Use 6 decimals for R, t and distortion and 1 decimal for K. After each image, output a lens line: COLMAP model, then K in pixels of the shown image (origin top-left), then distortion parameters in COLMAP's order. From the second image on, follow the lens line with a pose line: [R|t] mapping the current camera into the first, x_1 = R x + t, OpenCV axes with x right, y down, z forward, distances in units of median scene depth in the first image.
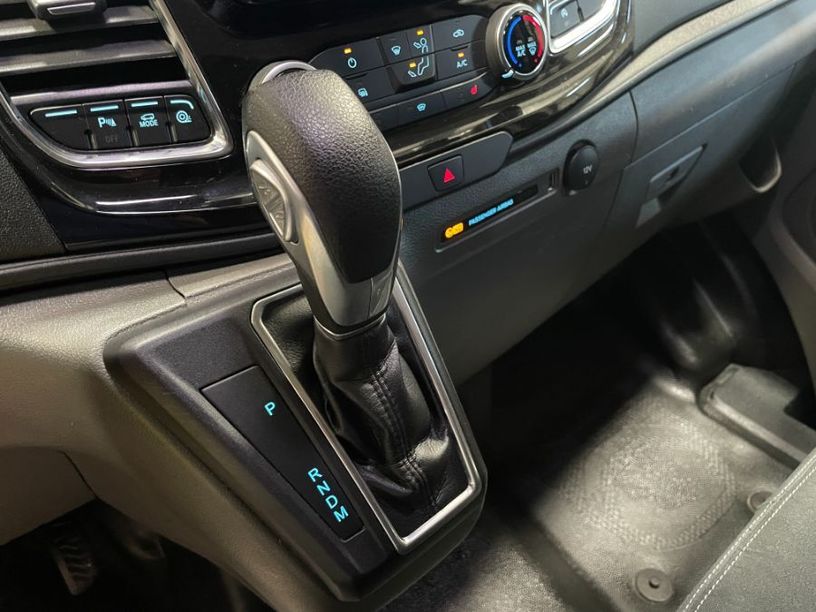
lens RADIAL K [[613.2, 0, 408.7], [0, 613.2, 291.8], [0, 0, 1]] dist [0.096946, -0.138275]
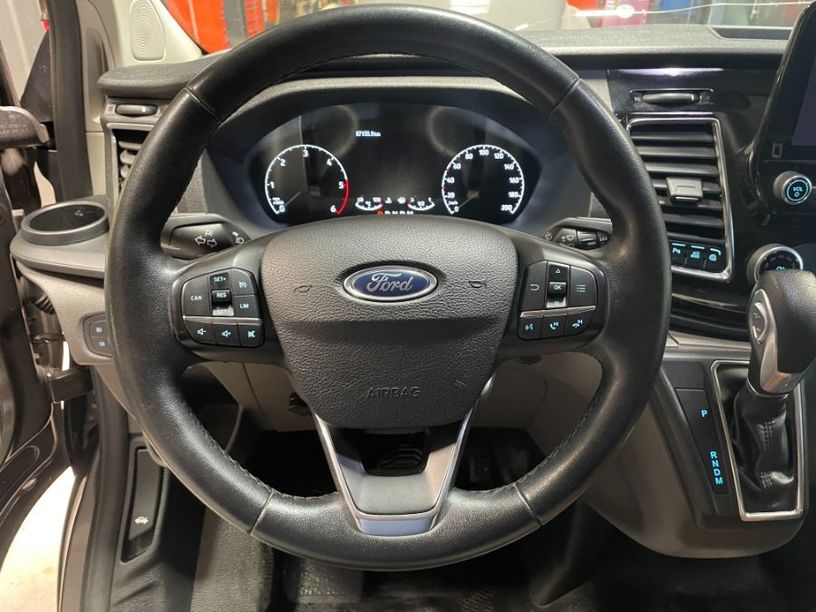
lens RADIAL K [[613.2, 0, 408.7], [0, 613.2, 291.8], [0, 0, 1]] dist [0.096946, -0.138275]
pose [[0.782755, 0.354978, -0.511161, -0.075919], [-0.393738, 0.918558, 0.034954, 0.124890], [0.481939, 0.173903, 0.858774, -1.125627]]
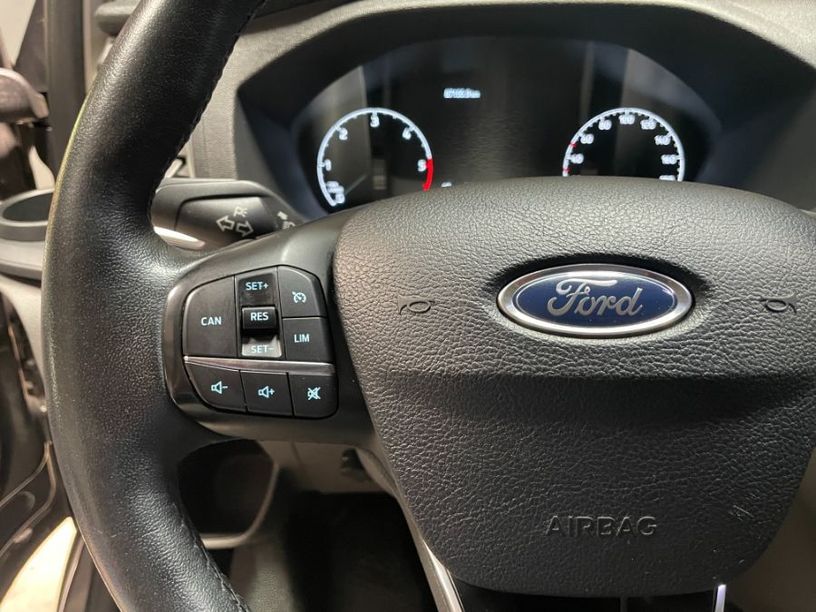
lens RADIAL K [[620.8, 0, 401.5], [0, 620.8, 289.6], [0, 0, 1]] dist [0.094510, -0.158104]
pose [[0.743120, 0.348507, -0.571241, -0.603828], [-0.409414, 0.912038, 0.023822, 0.236077], [0.529295, 0.216172, 0.820437, -0.631951]]
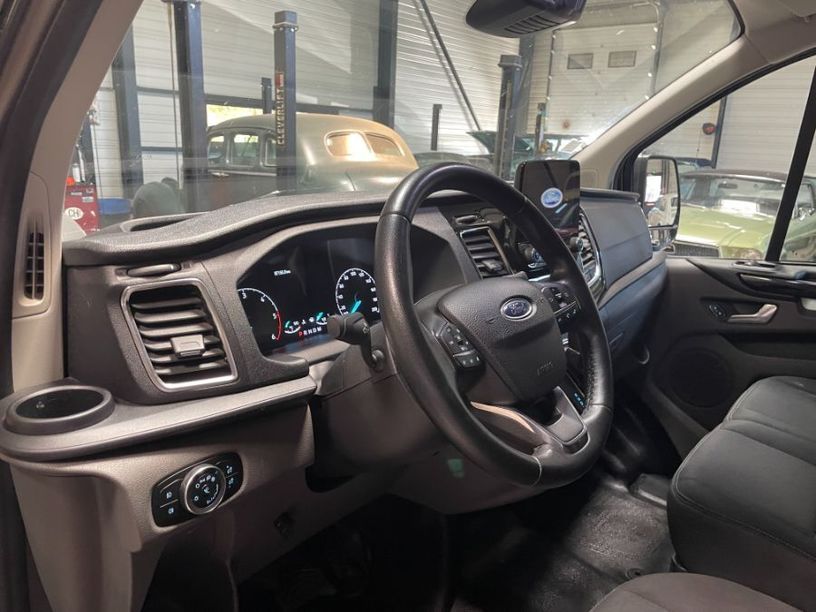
lens RADIAL K [[611.3, 0, 404.8], [0, 611.3, 297.0], [0, 0, 1]] dist [0.103700, -0.145320]
pose [[0.976774, 0.029370, 0.212252, -1.762974], [0.051068, 0.930109, -0.363716, 0.952680], [-0.208099, 0.366107, 0.907006, -2.039020]]
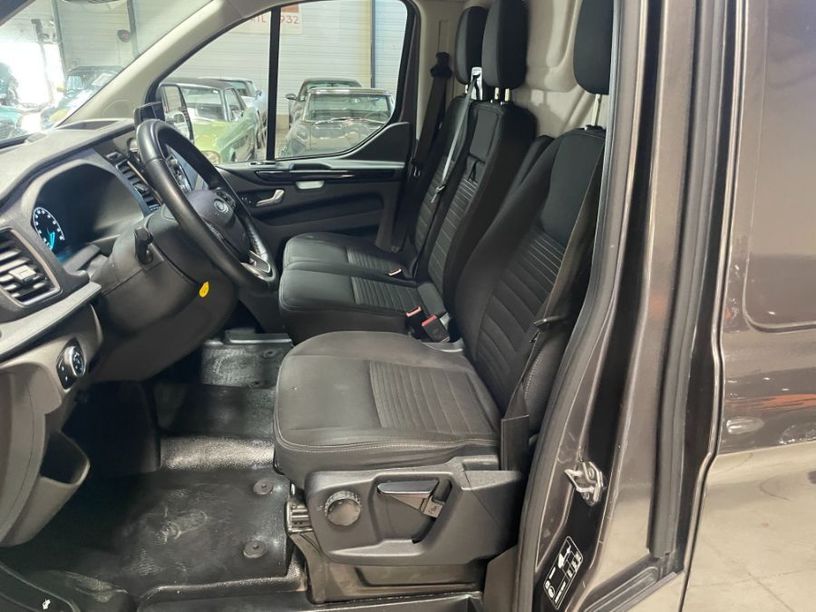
lens RADIAL K [[613.2, 0, 408.7], [0, 613.2, 291.8], [0, 0, 1]] dist [0.096946, -0.138275]
pose [[0.492570, -0.245541, 0.834916, -3.761062], [0.468018, 0.883569, -0.016264, 1.299083], [-0.733713, 0.398767, 0.550137, -2.890736]]
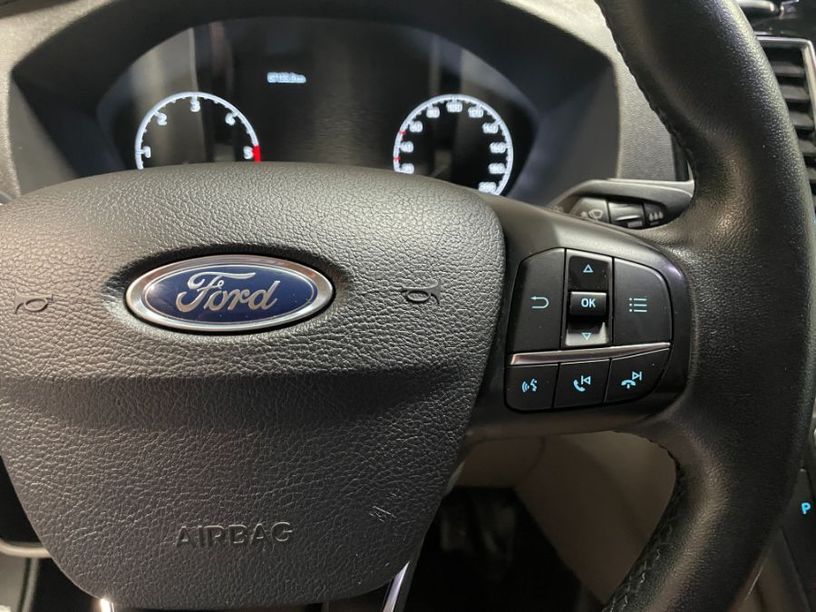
lens RADIAL K [[620.8, 0, 401.5], [0, 620.8, 289.6], [0, 0, 1]] dist [0.094510, -0.158104]
pose [[0.790185, 0.343923, -0.507271, -0.362229], [-0.395283, 0.918533, 0.007014, 0.092297], [0.468357, 0.194974, 0.861758, -0.416852]]
